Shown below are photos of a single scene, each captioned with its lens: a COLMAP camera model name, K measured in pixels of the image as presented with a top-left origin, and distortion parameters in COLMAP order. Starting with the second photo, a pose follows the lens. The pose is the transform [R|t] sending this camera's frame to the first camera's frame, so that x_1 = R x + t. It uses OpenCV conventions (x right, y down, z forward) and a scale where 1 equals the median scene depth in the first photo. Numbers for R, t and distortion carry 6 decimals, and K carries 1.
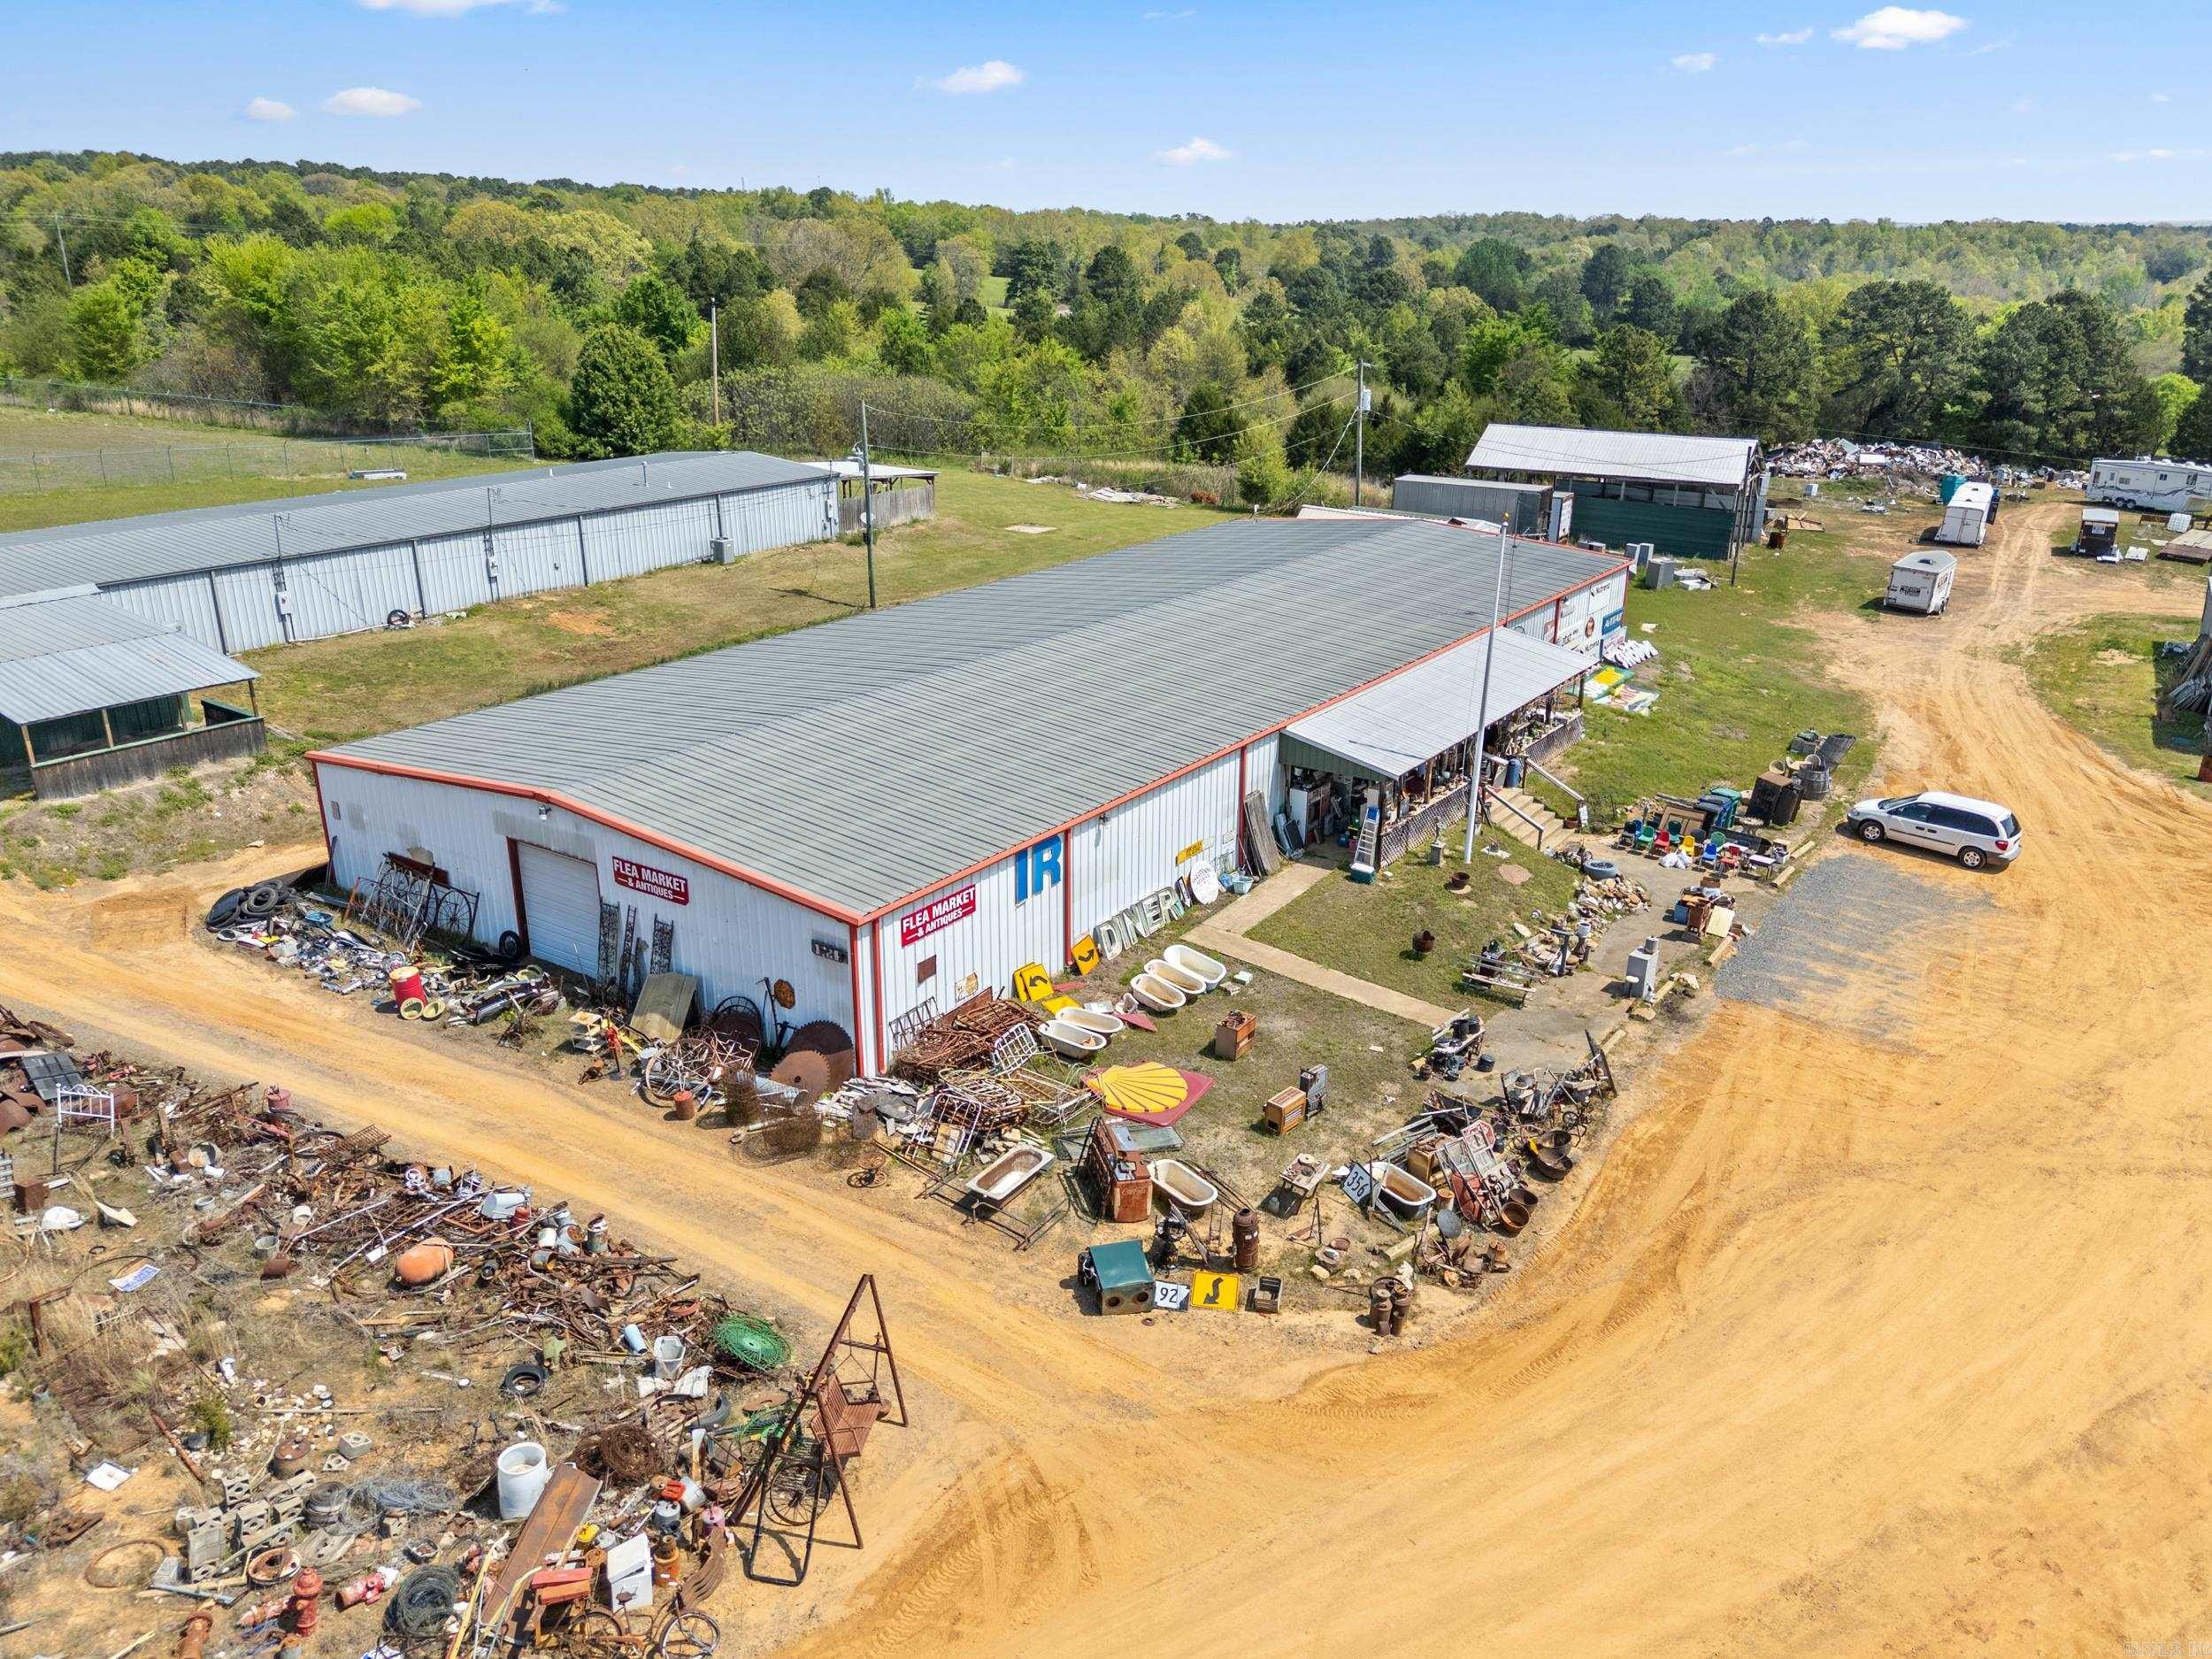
lens RADIAL K [[1630.5, 0, 1106.0], [0, 1630.5, 829.5], [0, 0, 1]] dist [0.059439, -0.047487]
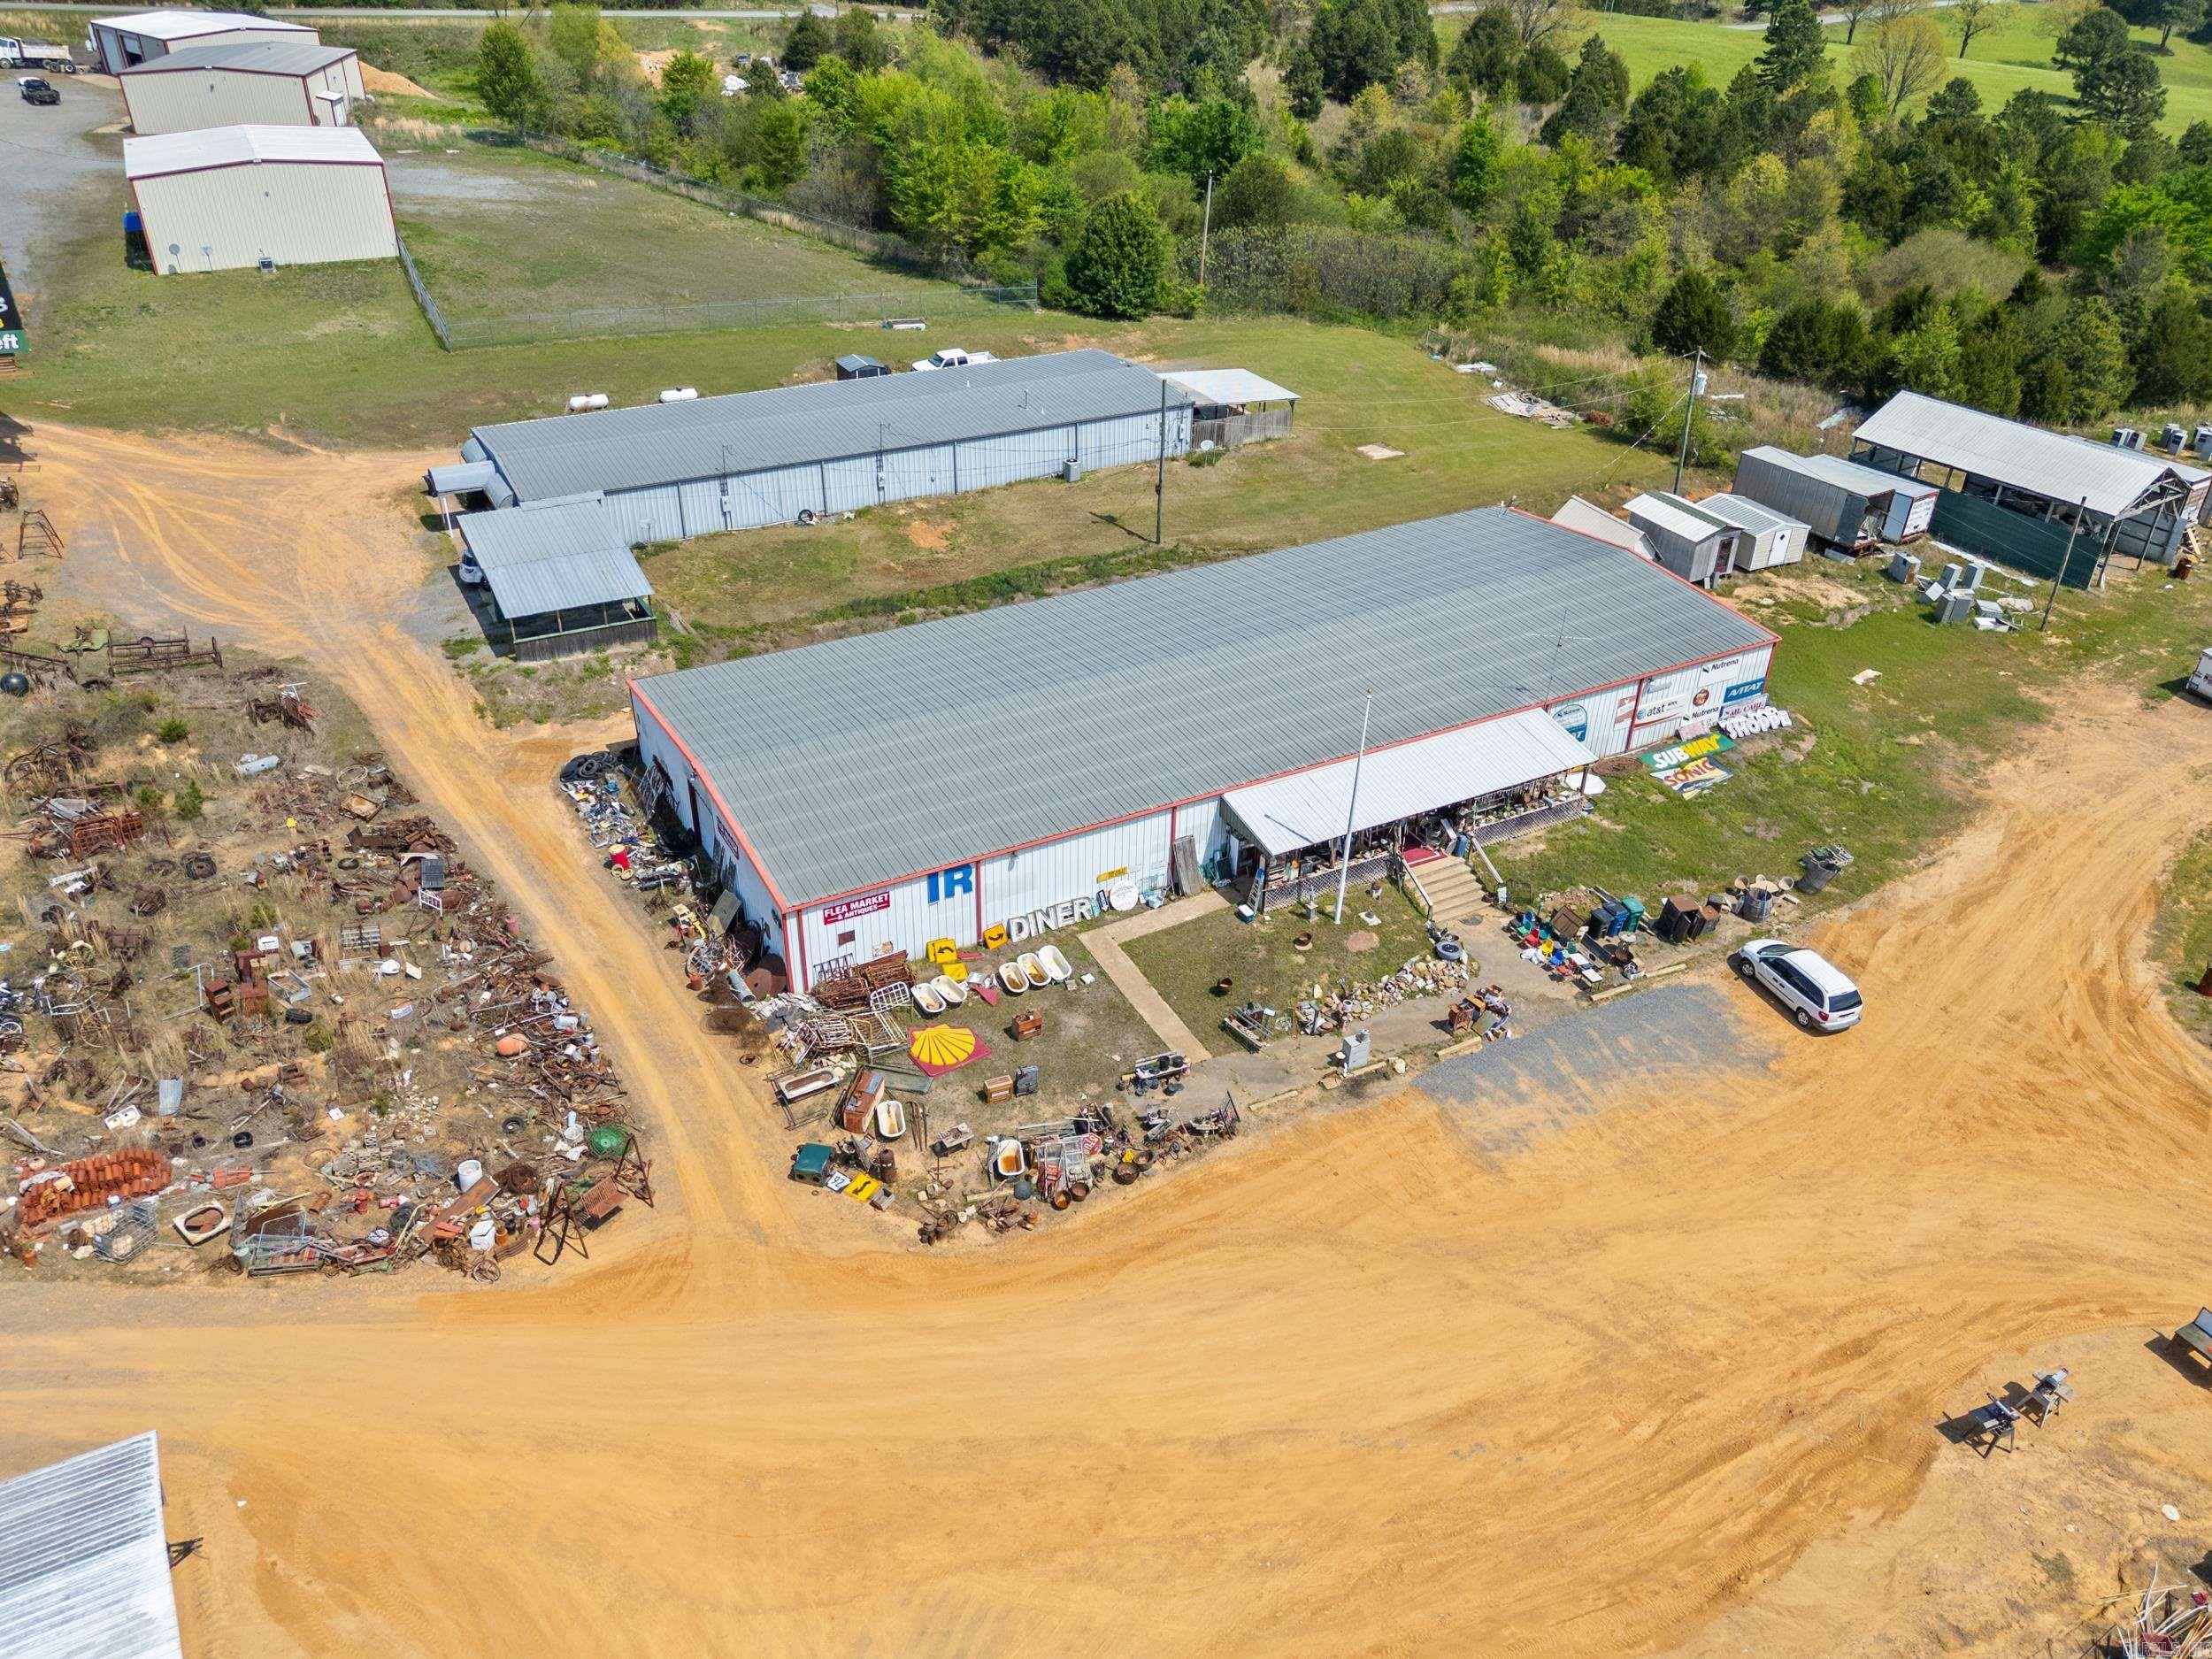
lens RADIAL K [[1630.5, 0, 1106.0], [0, 1630.5, 829.5], [0, 0, 1]] dist [0.059439, -0.047487]
pose [[0.896458, 0.241914, -0.371268, 0.544245], [-0.162700, 0.959006, 0.232025, -0.339891], [0.412178, -0.147595, 0.899069, -0.263663]]
